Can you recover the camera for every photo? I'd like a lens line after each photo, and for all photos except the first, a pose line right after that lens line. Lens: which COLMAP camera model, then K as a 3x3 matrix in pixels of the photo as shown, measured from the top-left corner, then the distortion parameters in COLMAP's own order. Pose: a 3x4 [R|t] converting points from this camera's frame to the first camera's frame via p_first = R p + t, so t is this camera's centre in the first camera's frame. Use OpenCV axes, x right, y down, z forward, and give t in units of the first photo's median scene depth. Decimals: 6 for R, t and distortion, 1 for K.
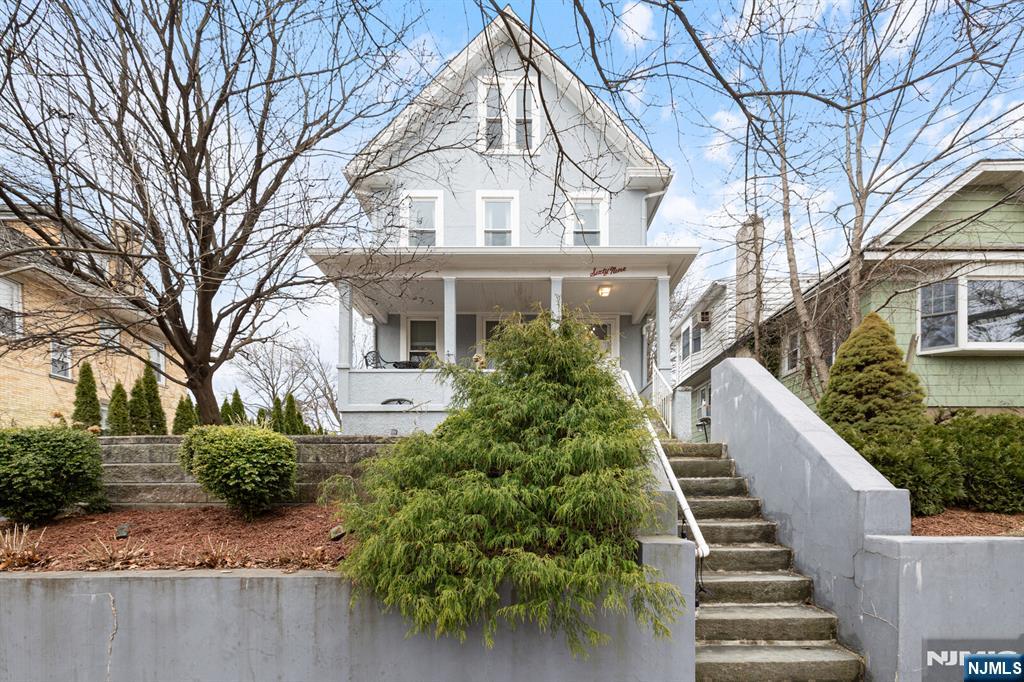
lens RADIAL K [[453.0, 0, 521.3], [0, 453.0, 325.9], [0, 0, 1]] dist [-0.001191, -0.000264]
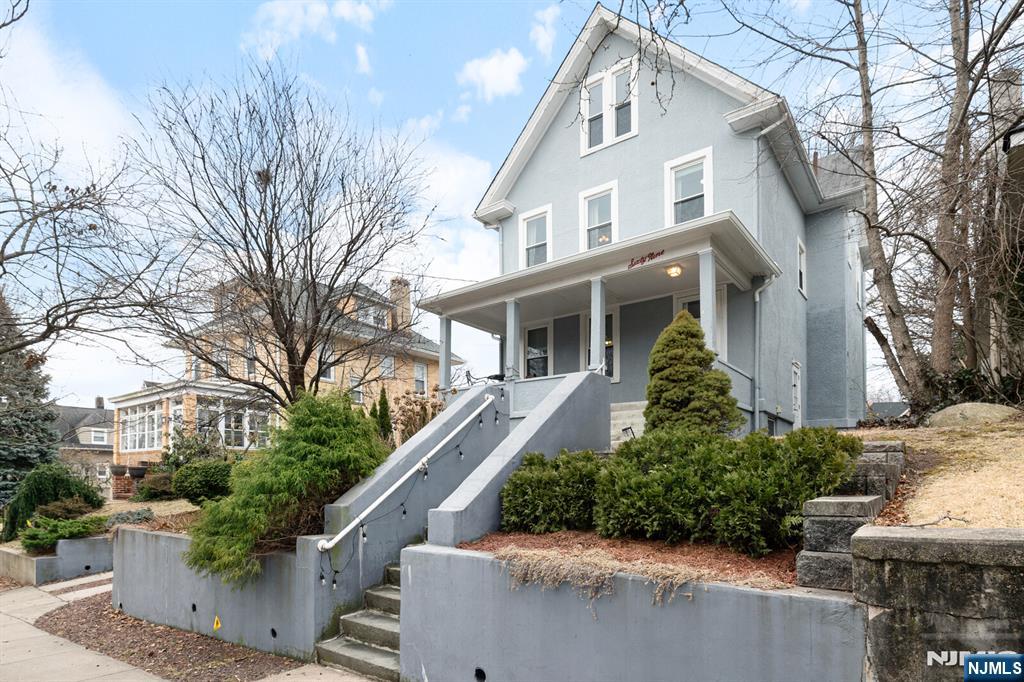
lens RADIAL K [[435.7, 0, 510.6], [0, 435.7, 337.3], [0, 0, 1]] dist [-0.001057, -0.000198]
pose [[0.841448, -0.164048, -0.514833, 0.402149], [0.194094, 0.980972, 0.004649, -0.015700], [0.504275, -0.103837, 0.857278, 0.028699]]
